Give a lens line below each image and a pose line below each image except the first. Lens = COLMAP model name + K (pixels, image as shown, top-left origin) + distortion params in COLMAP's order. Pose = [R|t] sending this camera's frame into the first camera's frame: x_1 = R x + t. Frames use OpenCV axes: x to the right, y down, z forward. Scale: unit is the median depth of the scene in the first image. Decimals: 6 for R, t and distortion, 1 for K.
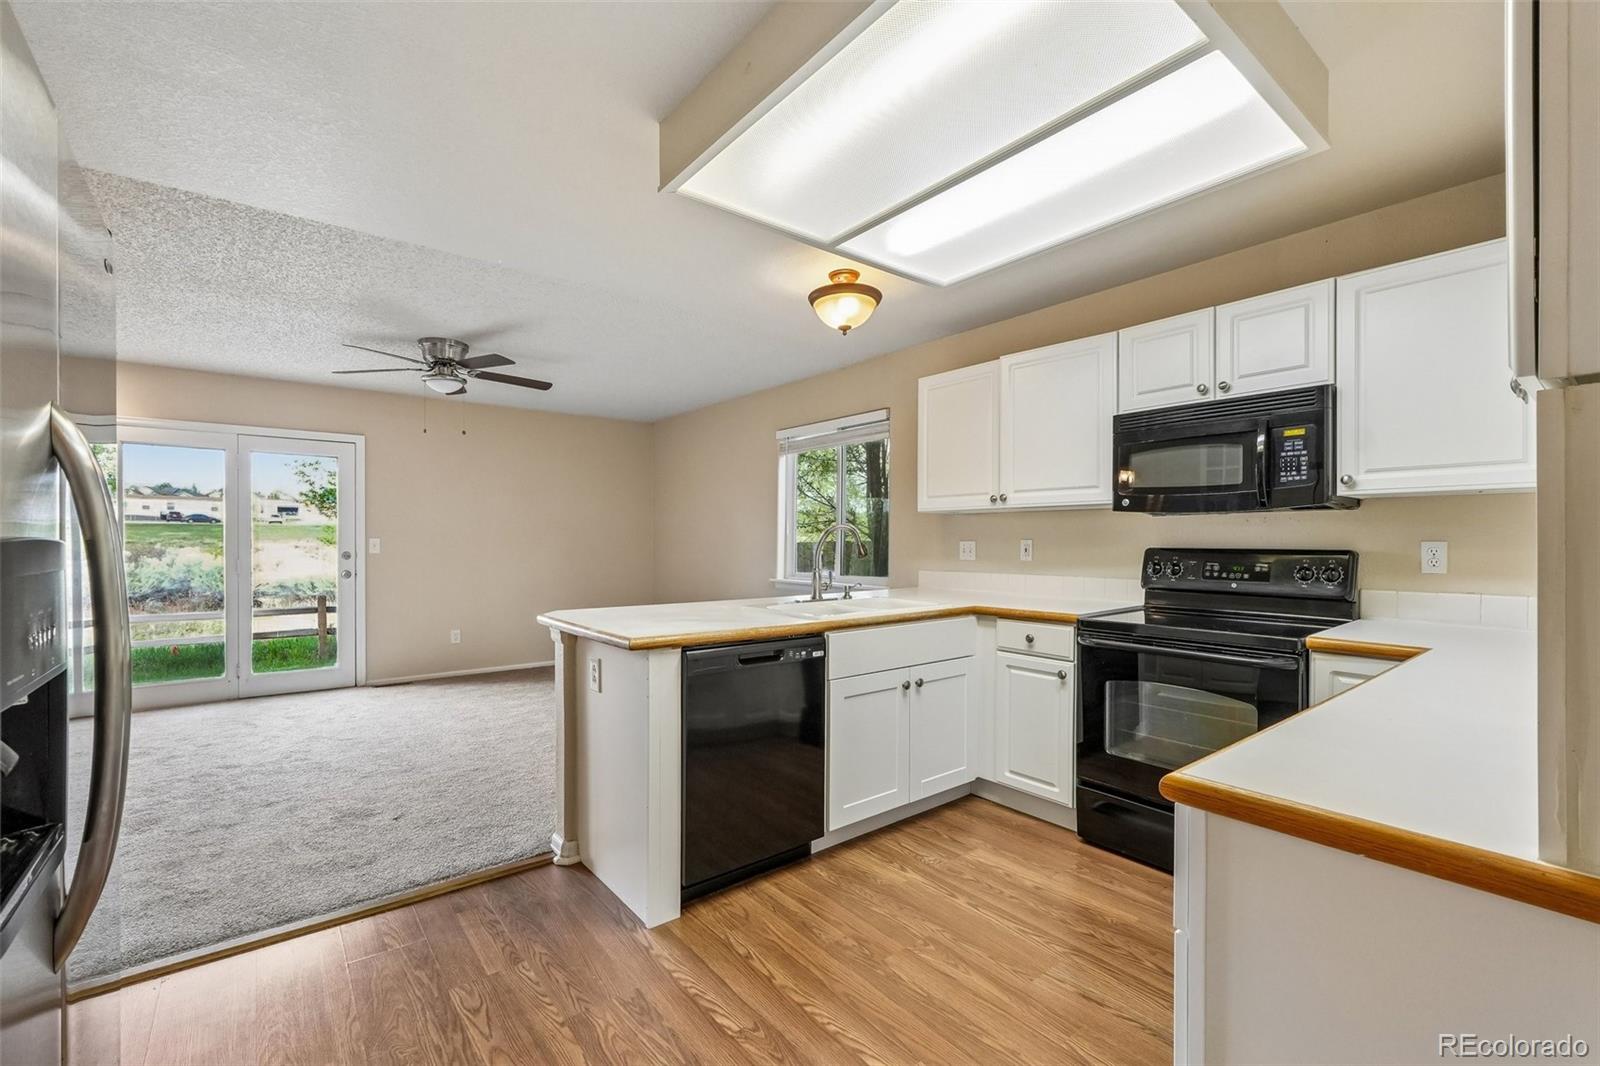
lens RADIAL K [[685.6, 0, 790.3], [0, 685.6, 537.0], [0, 0, 1]] dist [0.002584, 0.000211]
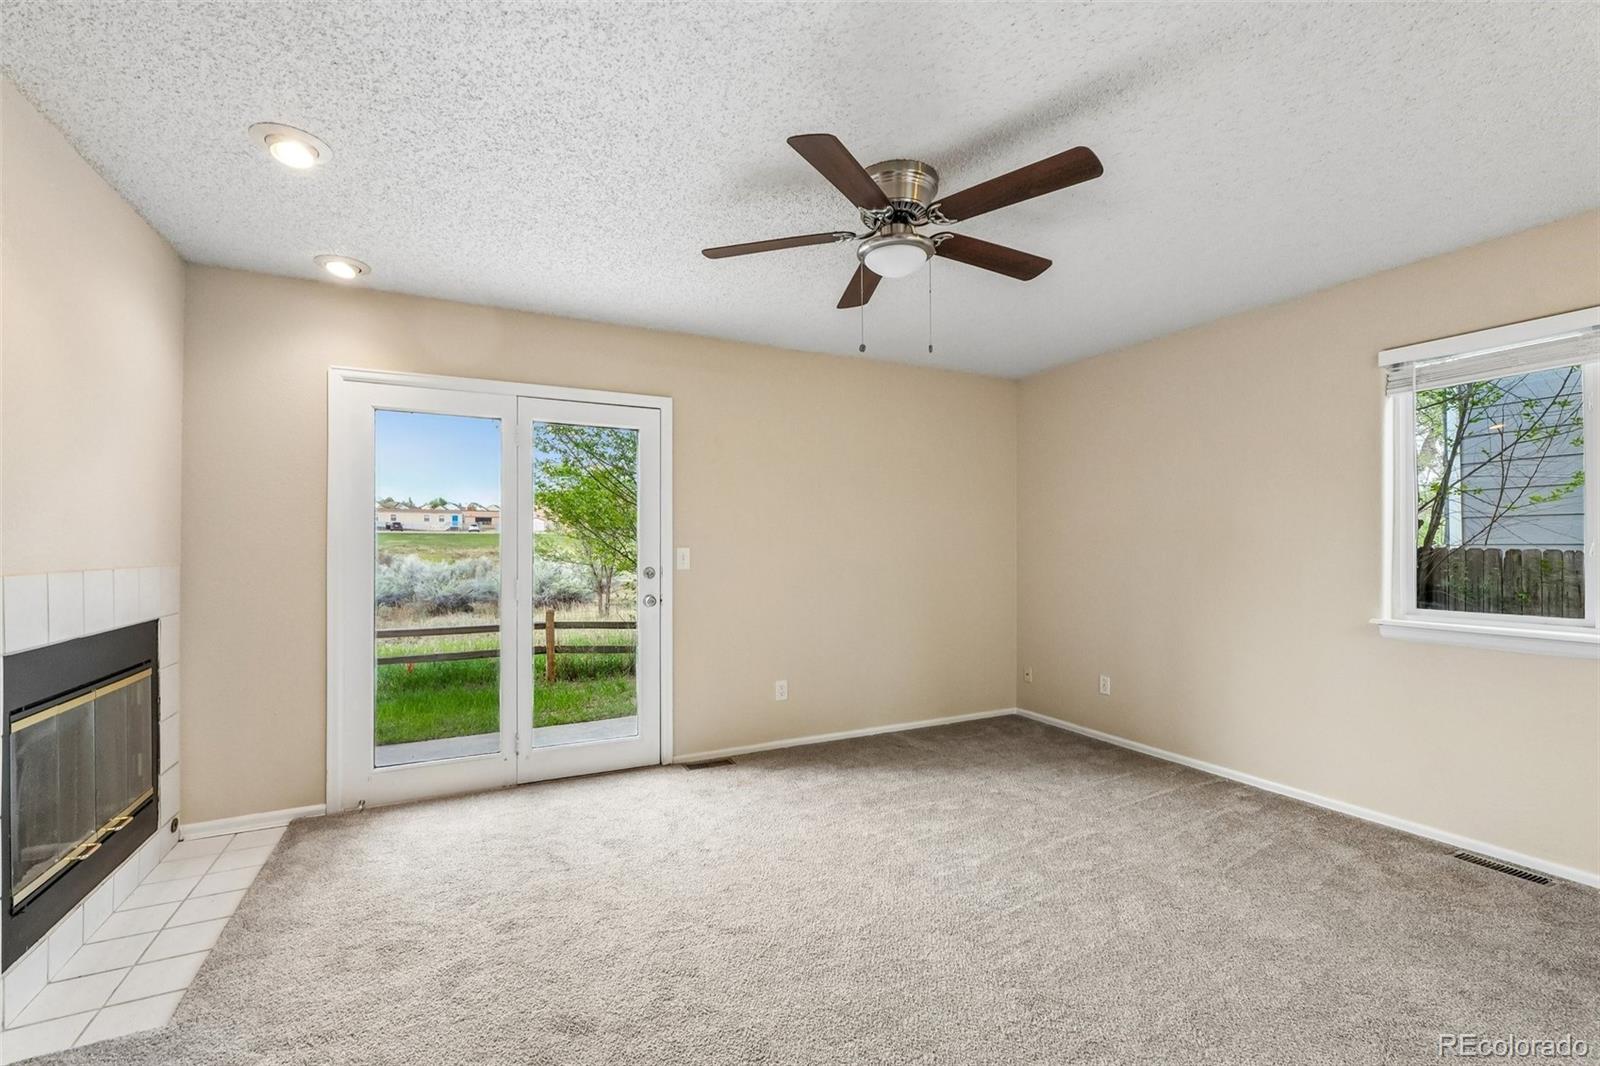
lens RADIAL K [[685.6, 0, 798.6], [0, 685.6, 539.0], [0, 0, 1]] dist [0.002584, 0.000211]
pose [[0.980146, -0.004294, -0.198229, -0.490101], [0.003151, 0.999977, -0.006083, -0.002809], [0.198250, 0.005338, 0.980137, 0.484371]]
